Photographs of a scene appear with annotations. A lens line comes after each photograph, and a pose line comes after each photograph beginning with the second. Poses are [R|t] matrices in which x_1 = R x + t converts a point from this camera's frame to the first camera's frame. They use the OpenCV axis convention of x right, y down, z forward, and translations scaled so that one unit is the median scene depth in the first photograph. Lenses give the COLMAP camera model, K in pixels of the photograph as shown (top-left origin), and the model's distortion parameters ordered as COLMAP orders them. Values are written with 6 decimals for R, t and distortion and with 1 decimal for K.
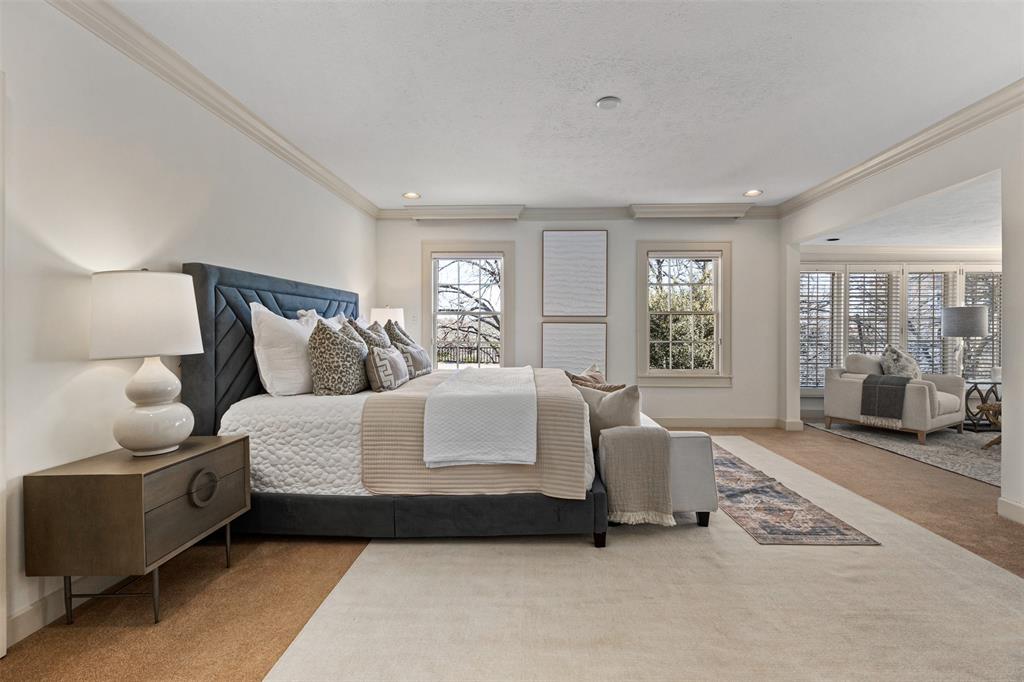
lens RADIAL K [[428.7, 0, 529.5], [0, 428.7, 336.7], [0, 0, 1]] dist [-0.001281, 0.000135]
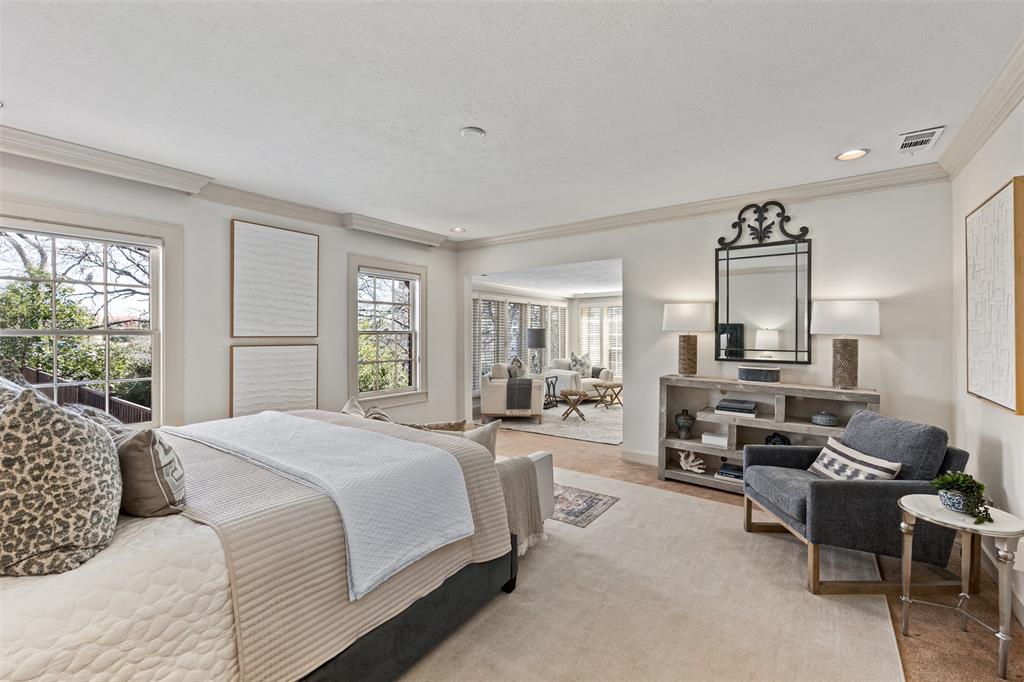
lens RADIAL K [[428.7, 0, 516.1], [0, 428.7, 336.8], [0, 0, 1]] dist [-0.001281, 0.000135]
pose [[0.569699, -0.009315, 0.821800, -0.322976], [0.011700, 0.999926, 0.003223, -0.050505], [-0.821770, 0.007779, 0.569767, 0.215183]]
